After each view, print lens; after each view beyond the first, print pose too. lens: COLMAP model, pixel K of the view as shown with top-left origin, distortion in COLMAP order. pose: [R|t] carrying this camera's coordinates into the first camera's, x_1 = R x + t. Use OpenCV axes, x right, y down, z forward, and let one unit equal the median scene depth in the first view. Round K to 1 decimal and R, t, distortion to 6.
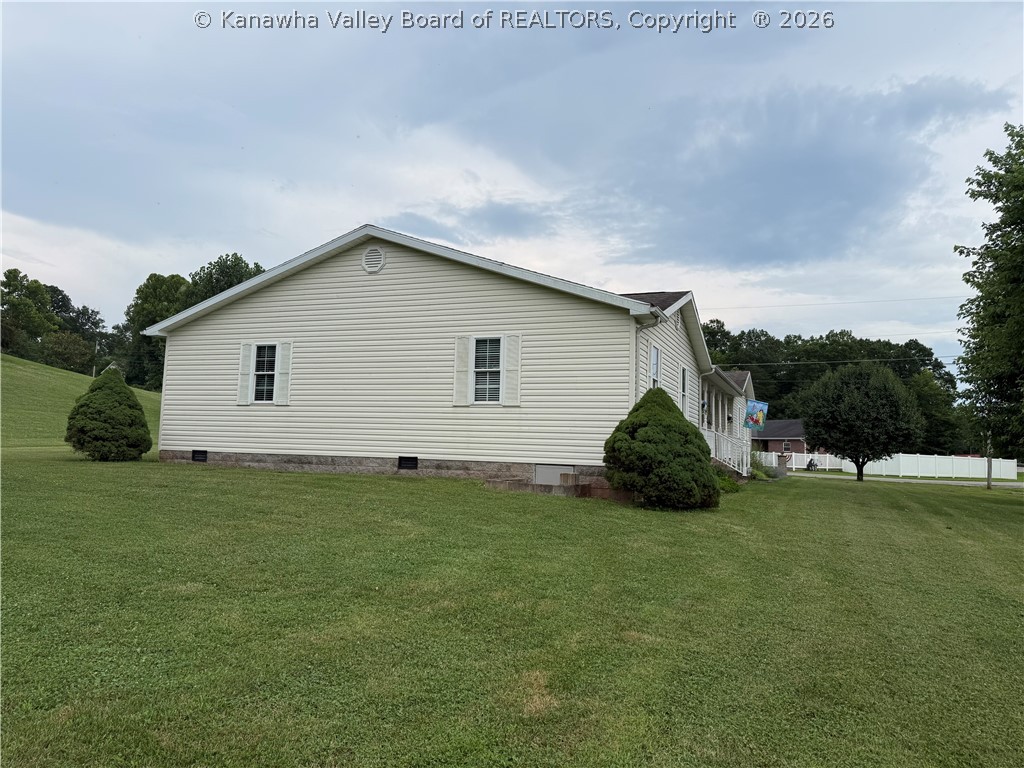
lens RADIAL K [[725.7, 0, 510.8], [0, 725.7, 373.6], [0, 0, 1]] dist [0.076849, -0.004600]
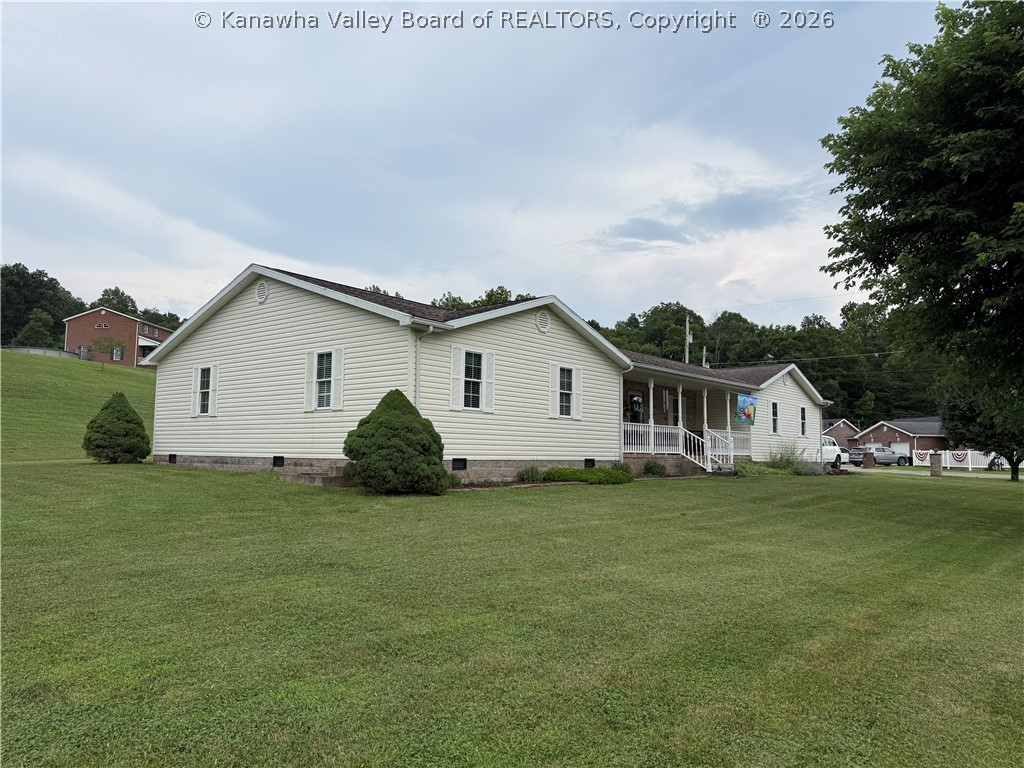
lens RADIAL K [[725.7, 0, 510.8], [0, 725.7, 393.1], [0, 0, 1]] dist [0.076849, -0.004600]
pose [[0.947125, -0.045145, -0.317672, 0.359694], [0.050656, 0.998675, 0.009106, 0.011728], [0.316840, -0.024717, 0.948157, -0.007342]]
